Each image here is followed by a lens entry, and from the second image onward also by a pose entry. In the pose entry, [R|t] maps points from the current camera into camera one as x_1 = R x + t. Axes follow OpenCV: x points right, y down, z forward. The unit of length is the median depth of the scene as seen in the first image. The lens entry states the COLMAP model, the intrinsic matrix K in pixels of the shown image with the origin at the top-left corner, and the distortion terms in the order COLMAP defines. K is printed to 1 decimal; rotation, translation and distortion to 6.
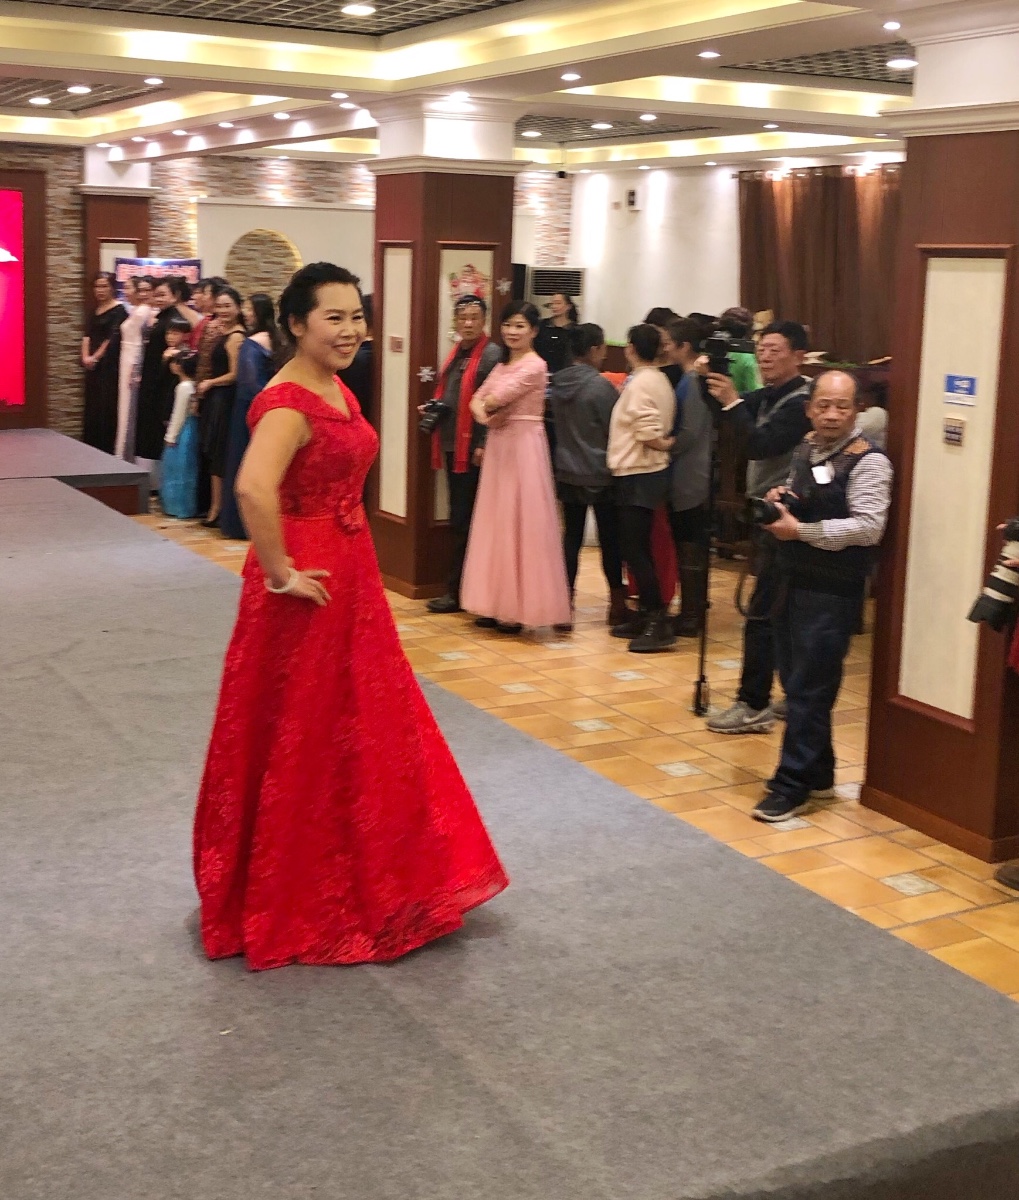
lens RADIAL K [[1595.0, 0, 417.3], [0, 1595.0, 478.8], [0, 0, 1]] dist [0.047844, 0.000000]
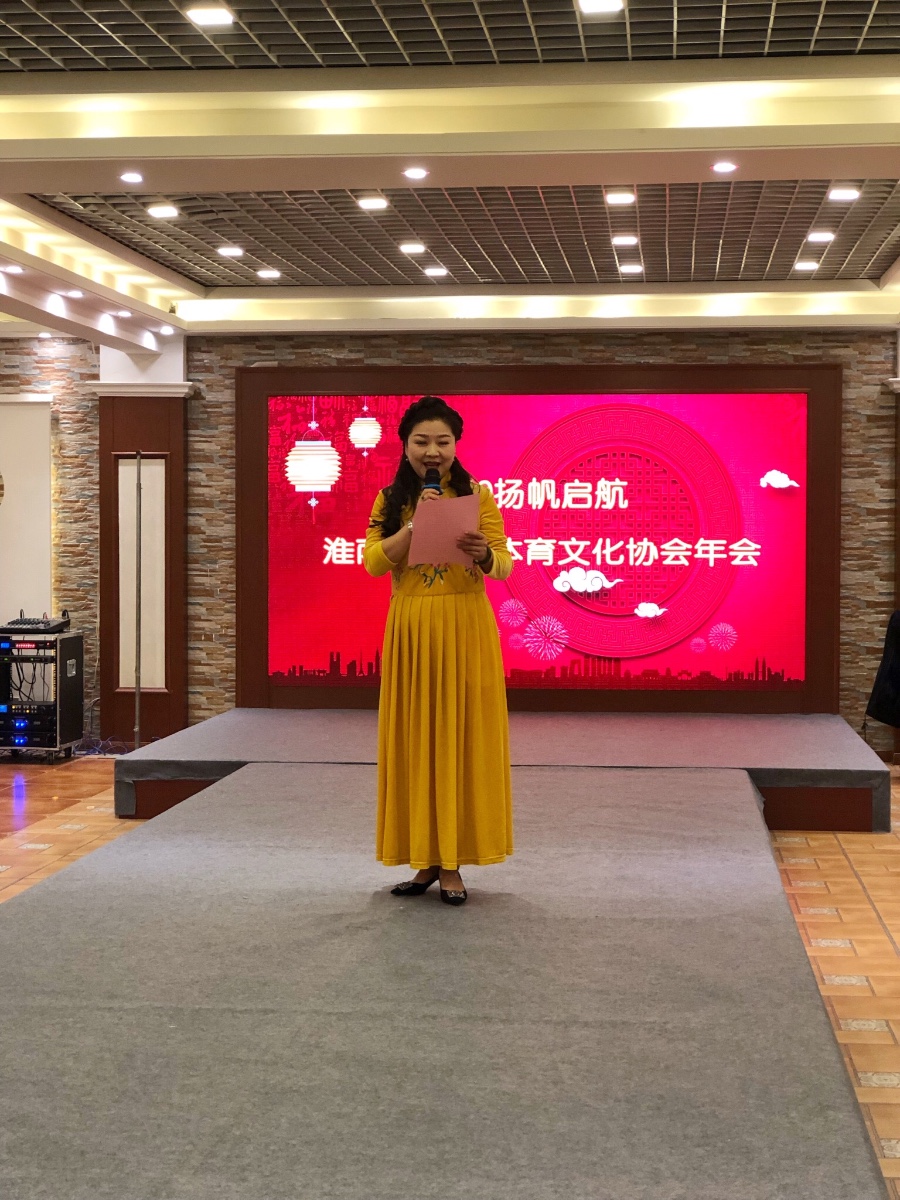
lens RADIAL K [[1996.1, 0, 452.0], [0, 1996.1, 597.7], [0, 0, 1]] dist [0.007616, 0.000000]
pose [[0.828124, -0.005962, -0.560513, 0.142579], [-0.058634, 0.993537, -0.097195, 0.014738], [0.557469, 0.113355, 0.822422, 0.171625]]
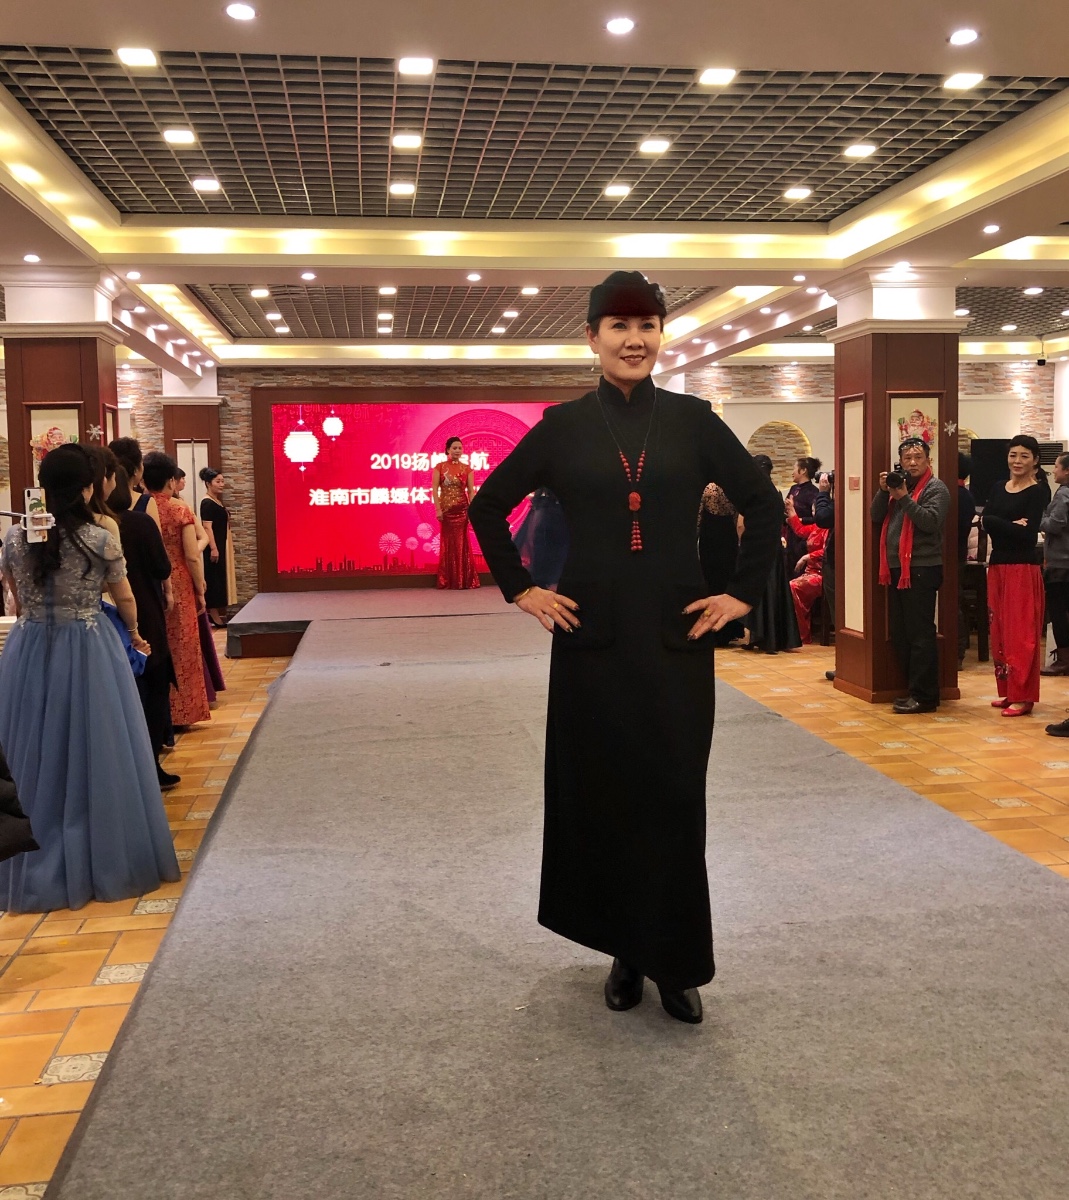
lens RADIAL K [[1214.4, 0, 540.3], [0, 1214.4, 561.4], [0, 0, 1]] dist [0.038966, 0.000000]
pose [[0.942810, -0.024142, -0.332456, 0.048163], [-0.002138, 0.996915, -0.078455, 0.031841], [0.333325, 0.074679, 0.939850, 0.062046]]
